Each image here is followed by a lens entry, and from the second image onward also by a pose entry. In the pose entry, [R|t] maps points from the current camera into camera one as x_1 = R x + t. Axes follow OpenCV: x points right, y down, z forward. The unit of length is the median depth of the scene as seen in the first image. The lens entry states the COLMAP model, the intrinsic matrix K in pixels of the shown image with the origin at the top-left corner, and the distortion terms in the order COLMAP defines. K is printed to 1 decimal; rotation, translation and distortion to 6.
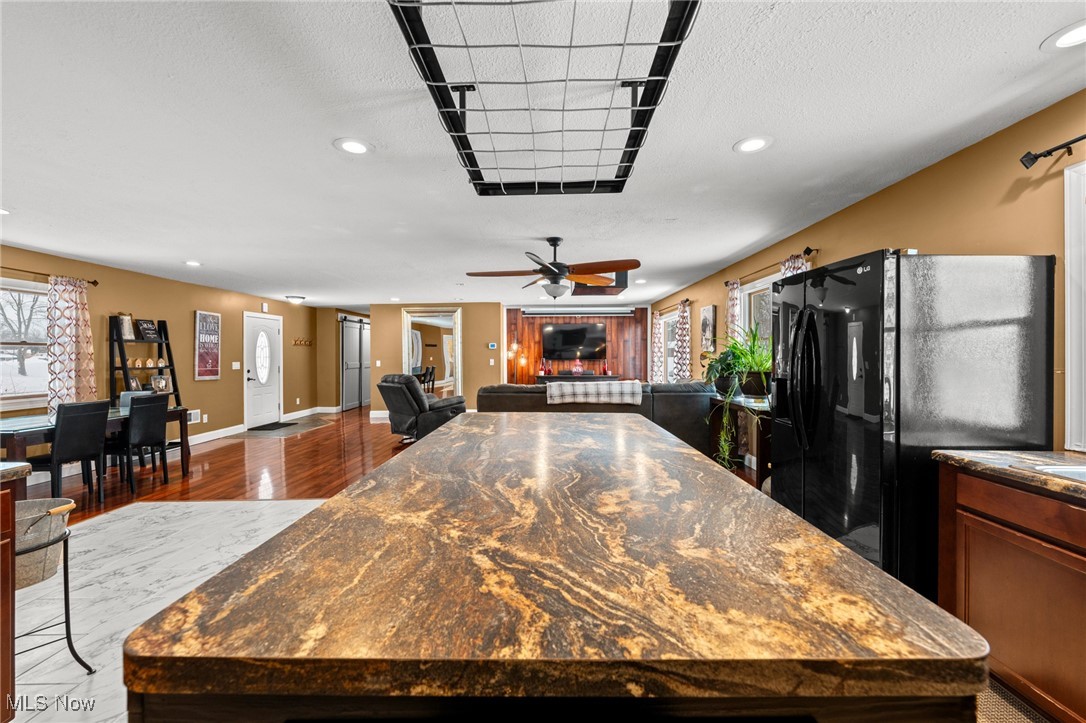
lens RADIAL K [[422.8, 0, 547.5], [0, 422.8, 359.0], [0, 0, 1]] dist [-0.001499, -0.000153]
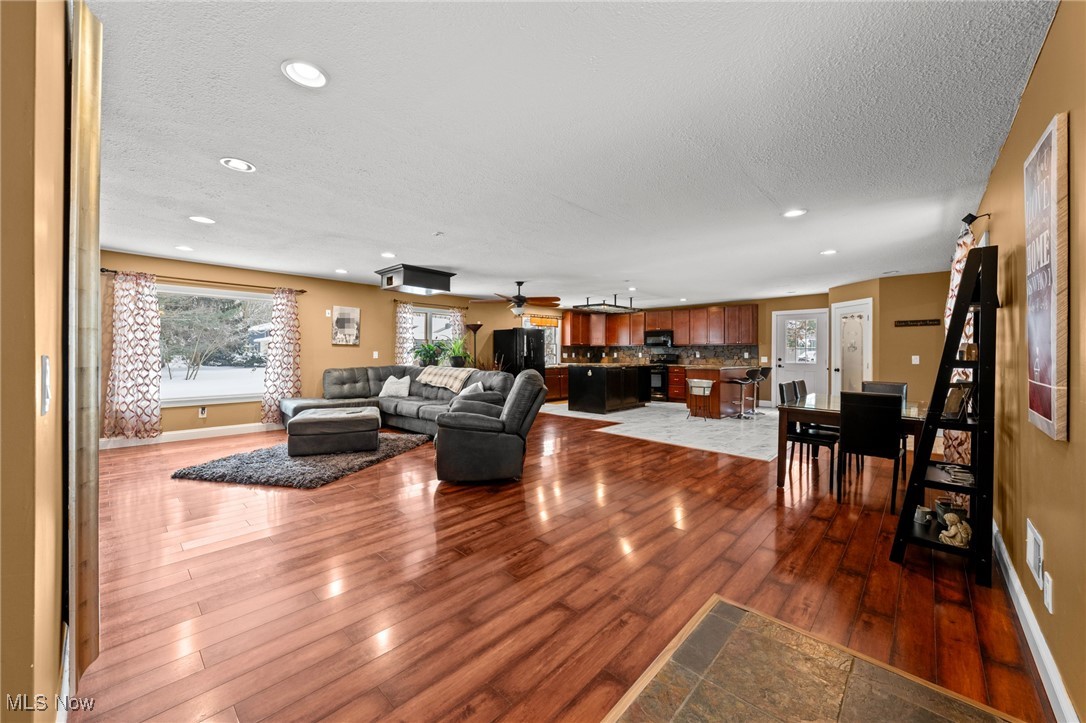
lens RADIAL K [[405.4, 0, 544.5], [0, 405.4, 353.6], [0, 0, 1]] dist [-0.001196, -0.000163]
pose [[-0.734217, 0.000206, 0.678915, -0.591084], [0.003576, 0.999987, 0.003564, 0.004648], [-0.678905, 0.005045, -0.734209, 1.062351]]
